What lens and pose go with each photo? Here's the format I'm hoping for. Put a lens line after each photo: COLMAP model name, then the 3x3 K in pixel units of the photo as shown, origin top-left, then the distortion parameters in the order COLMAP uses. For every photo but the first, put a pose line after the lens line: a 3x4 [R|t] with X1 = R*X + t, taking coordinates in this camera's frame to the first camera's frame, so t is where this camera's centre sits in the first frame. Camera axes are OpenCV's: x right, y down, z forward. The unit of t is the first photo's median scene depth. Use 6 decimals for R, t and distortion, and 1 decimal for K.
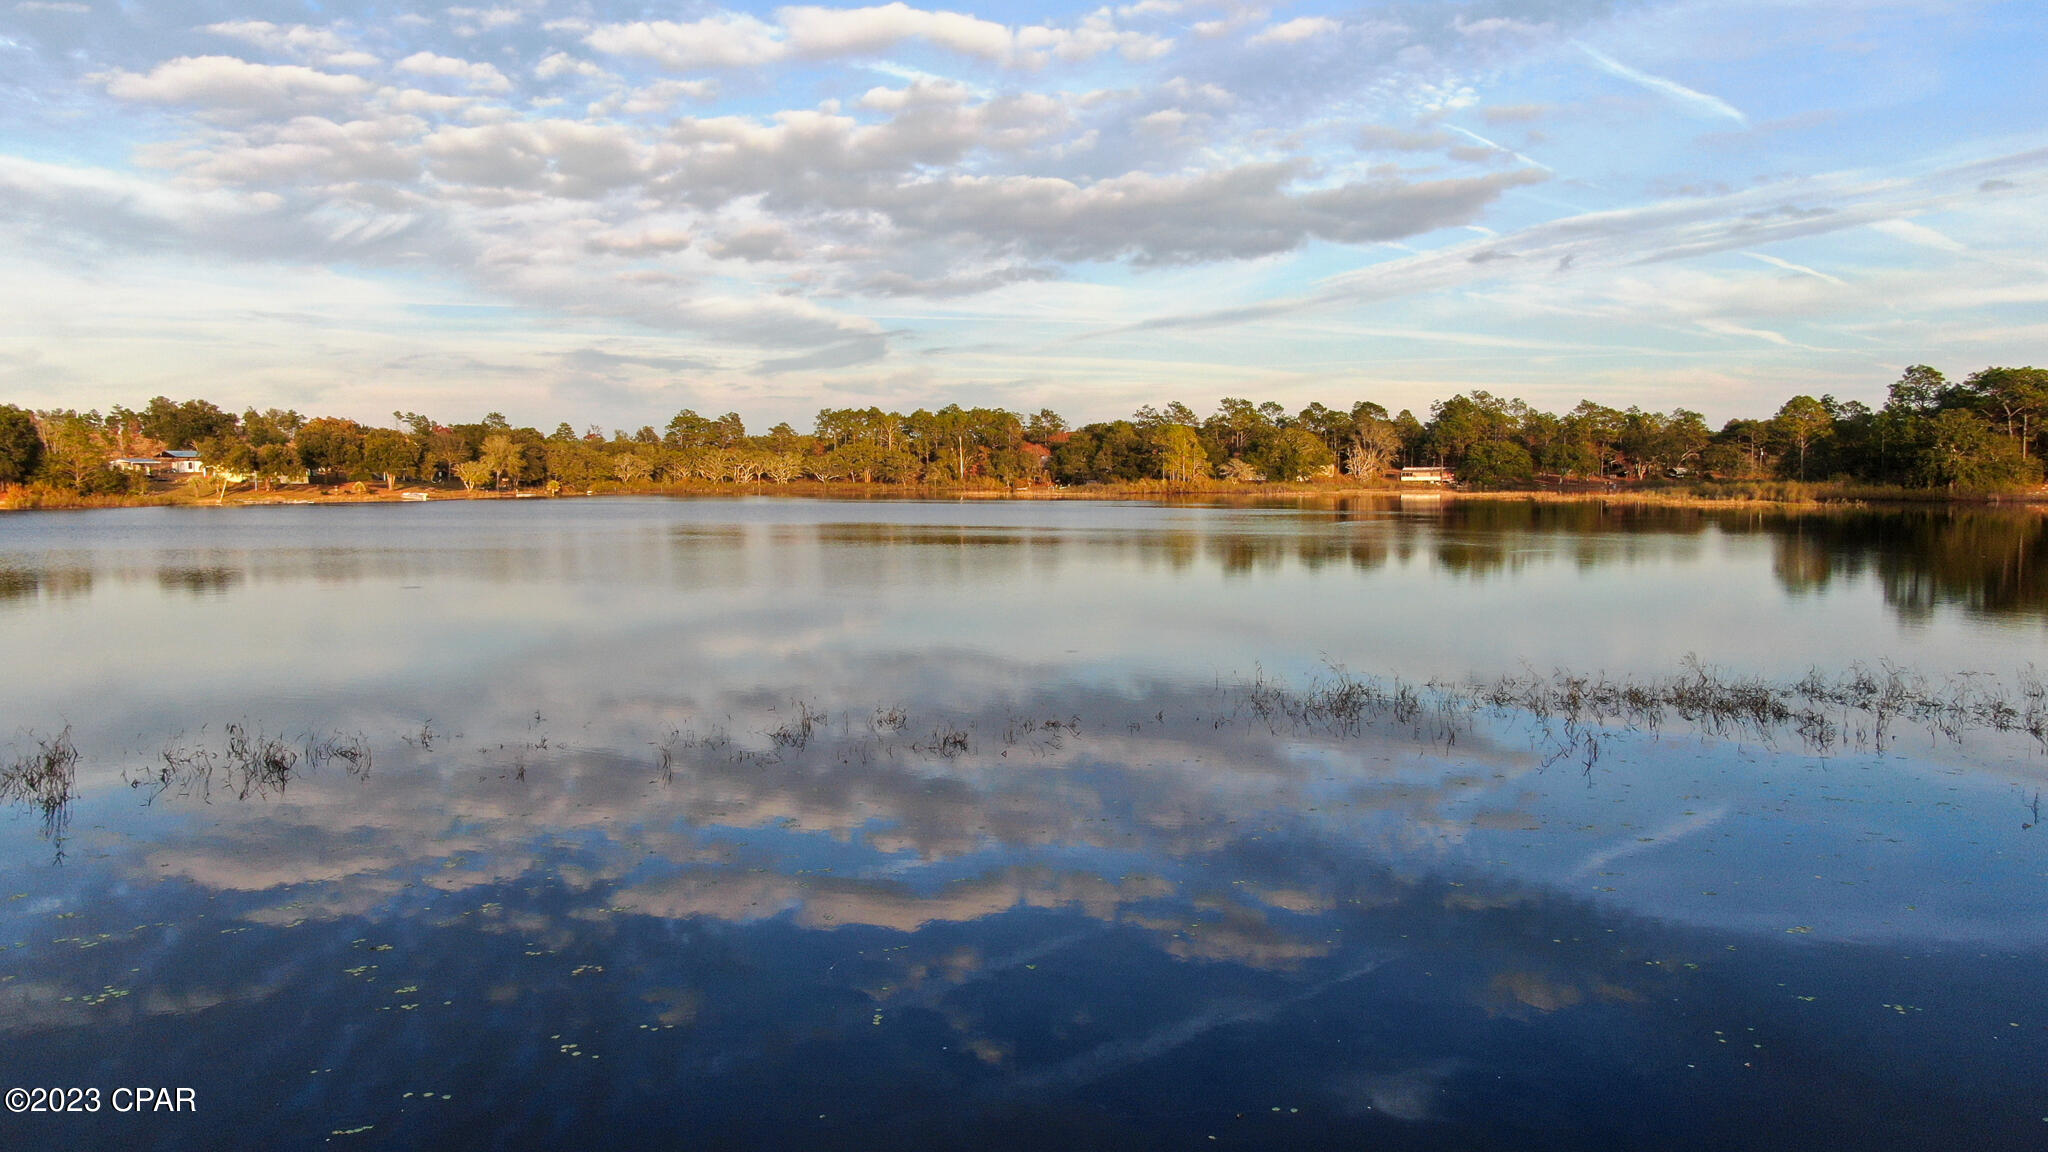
lens RADIAL K [[1494.1, 0, 1024.0], [0, 1494.1, 576.0], [0, 0, 1]] dist [-0.027117, 0.034347]
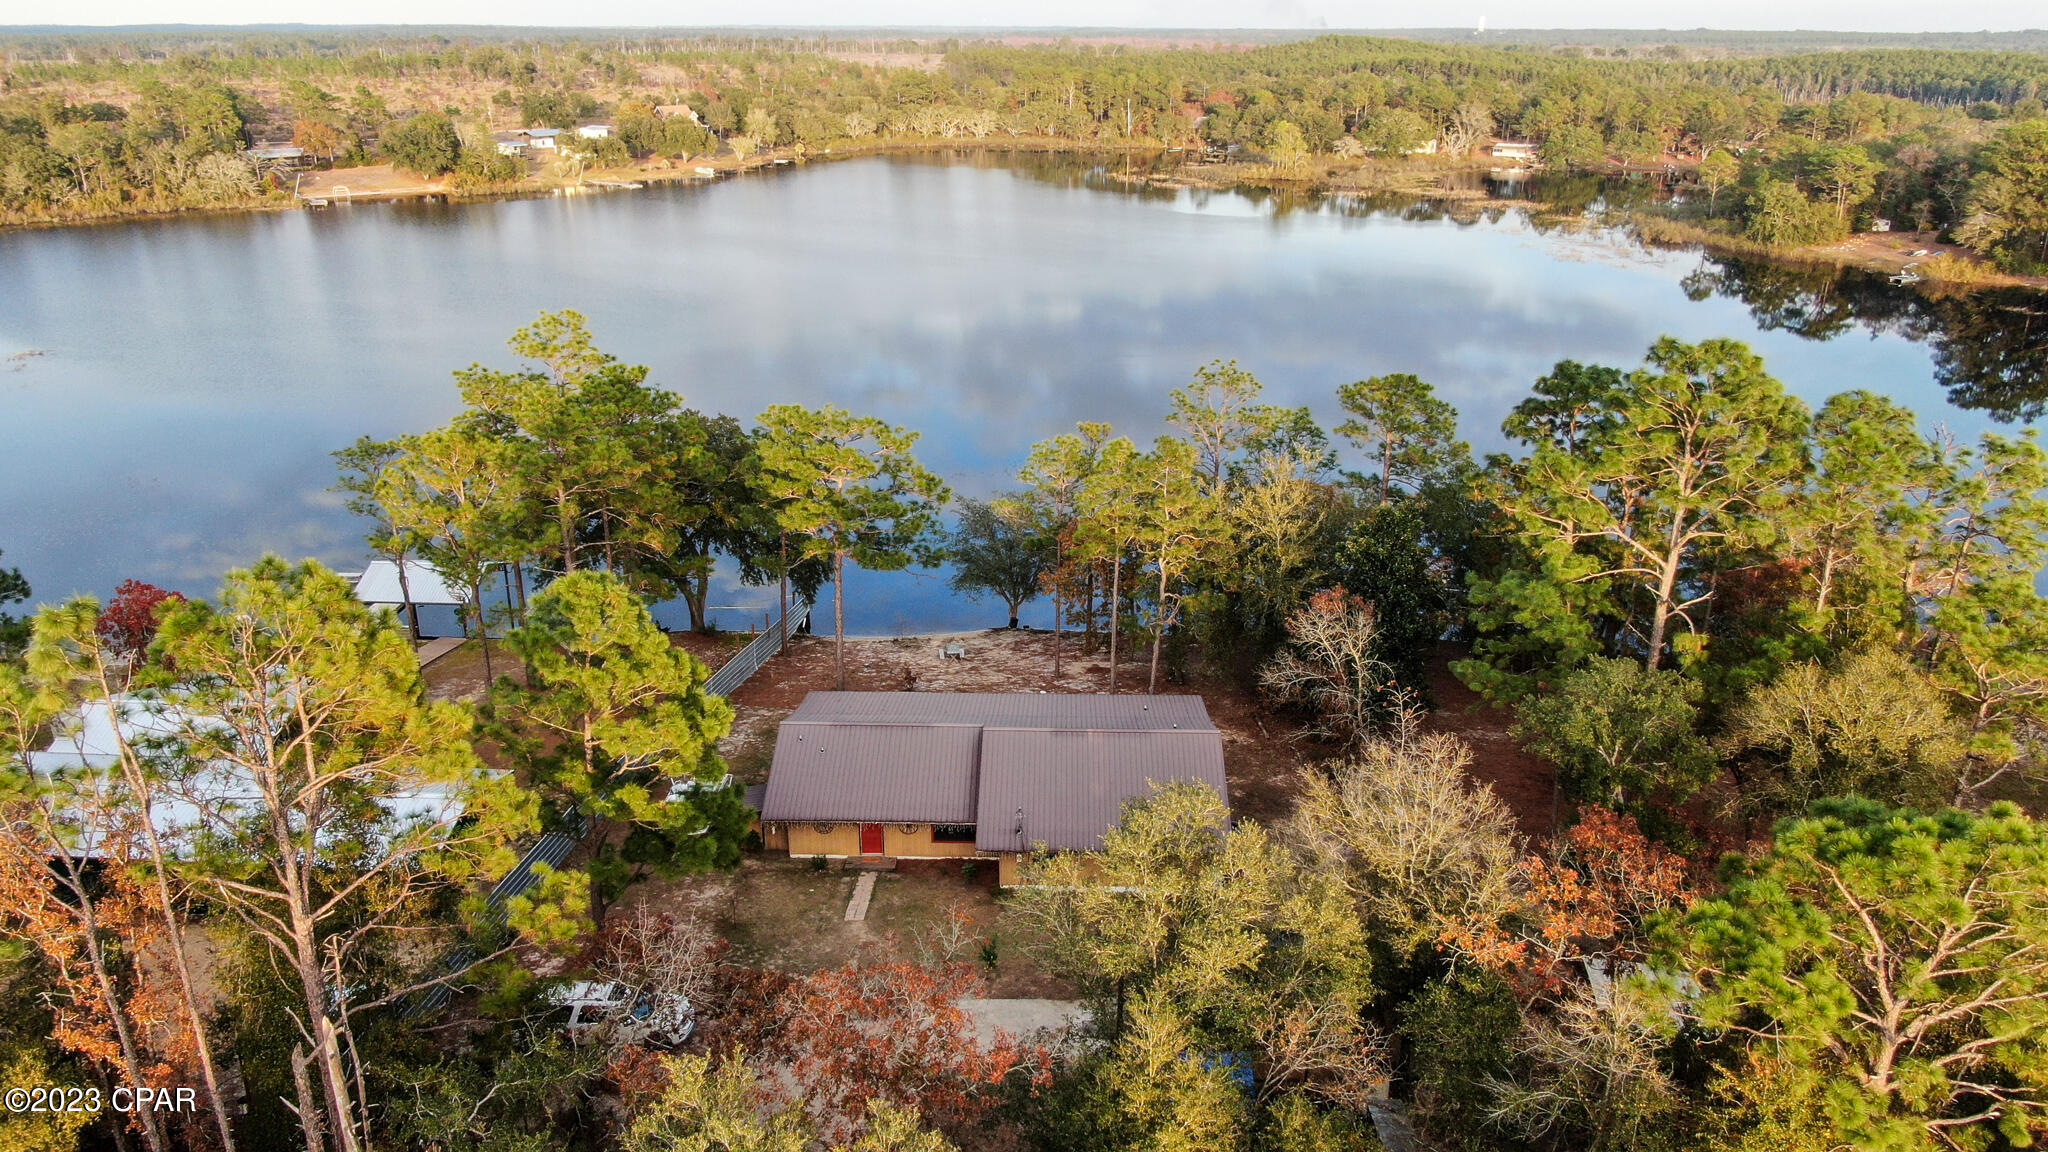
lens RADIAL K [[1485.5, 0, 1024.0], [0, 1485.5, 576.0], [0, 0, 1]] dist [-0.011475, 0.000860]
pose [[0.988789, 0.061284, -0.136161, 0.037200], [-0.020208, 0.958427, 0.284623, -0.040418], [0.147944, -0.278680, 0.948920, -0.150059]]
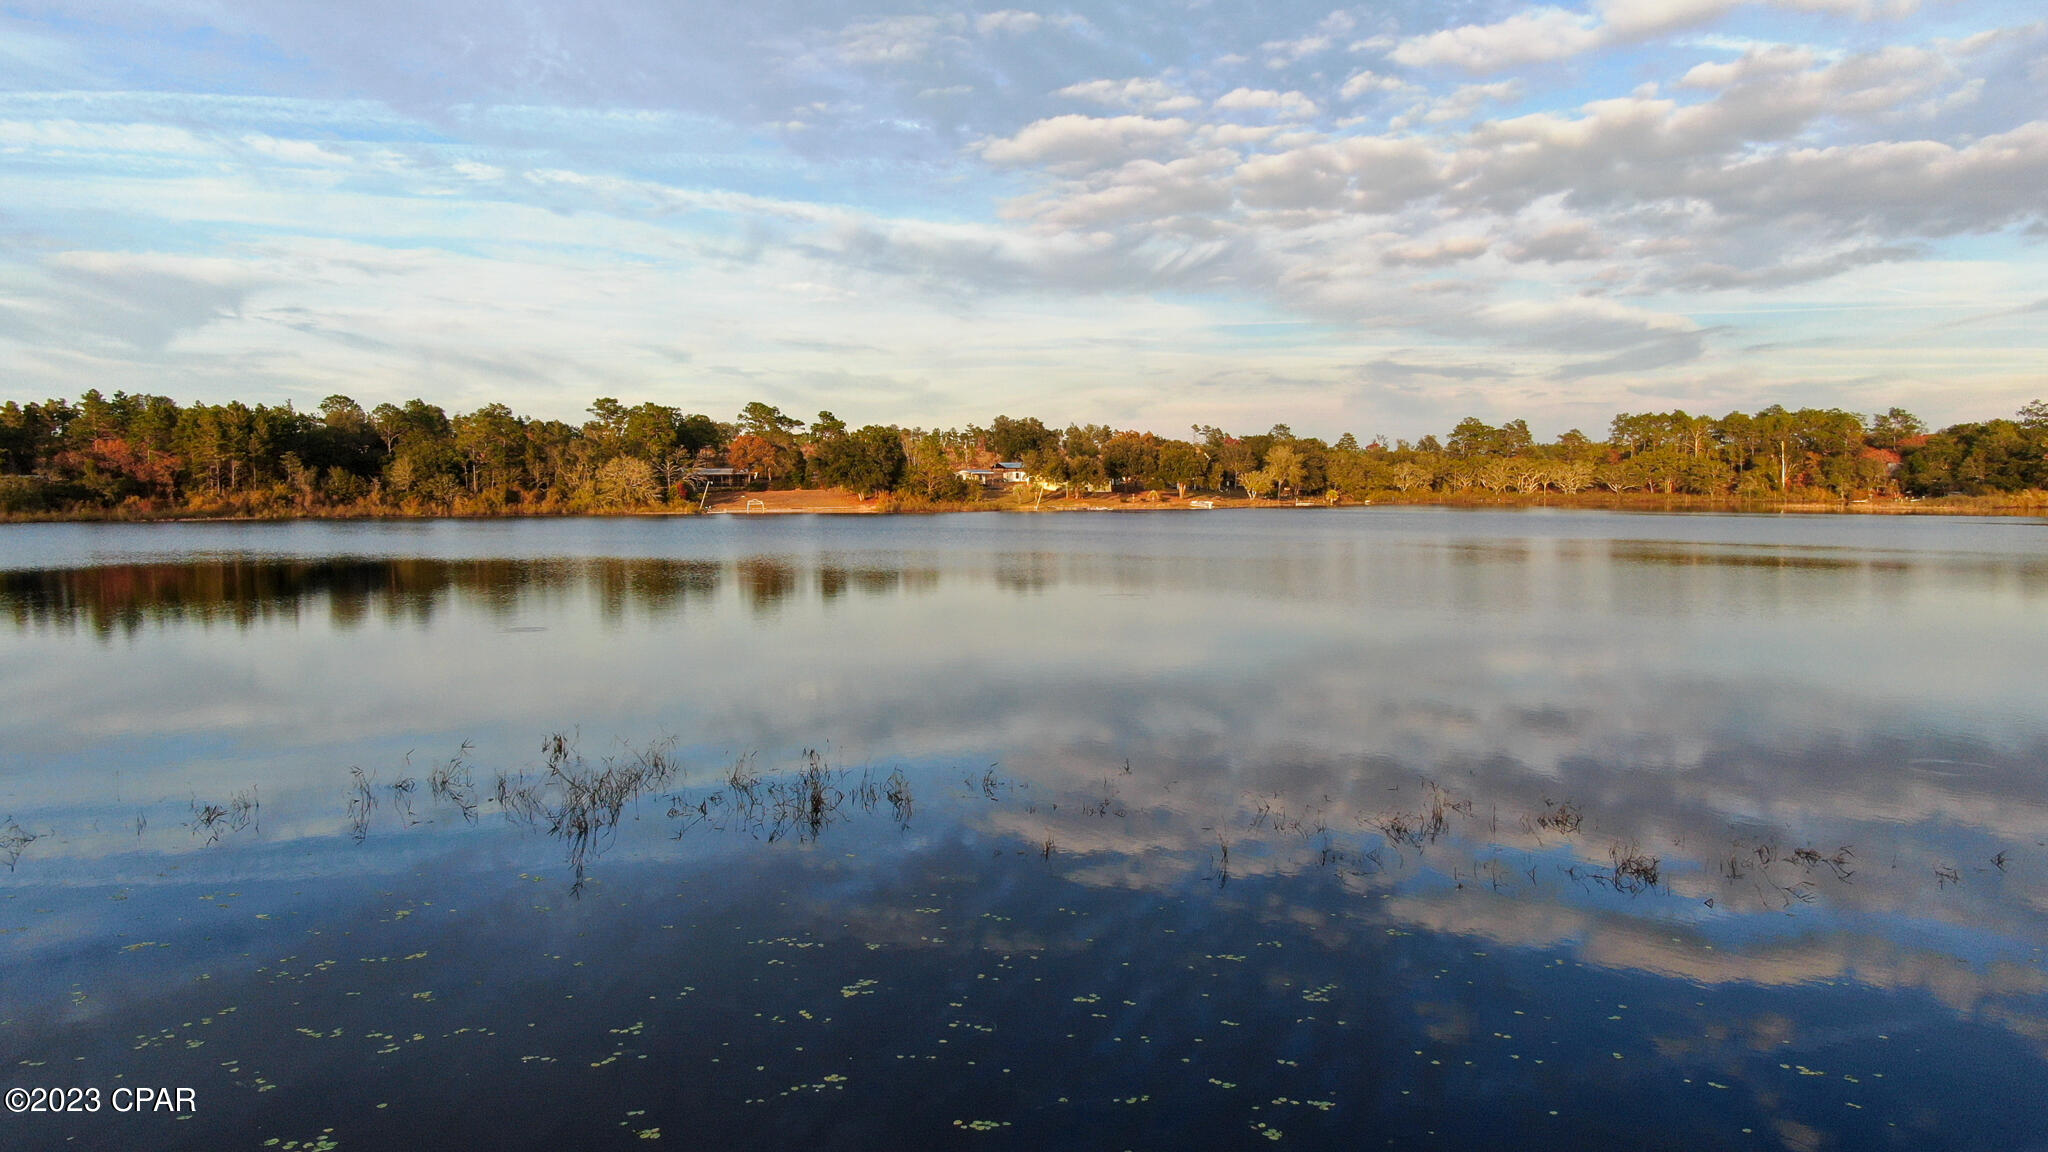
lens RADIAL K [[1485.5, 0, 1024.0], [0, 1485.5, 576.0], [0, 0, 1]] dist [-0.011475, 0.000860]
pose [[0.867958, 0.030924, -0.495674, 0.002728], [-0.034026, 0.999417, 0.002770, -0.000574], [0.495471, 0.014461, 0.868504, 0.010038]]
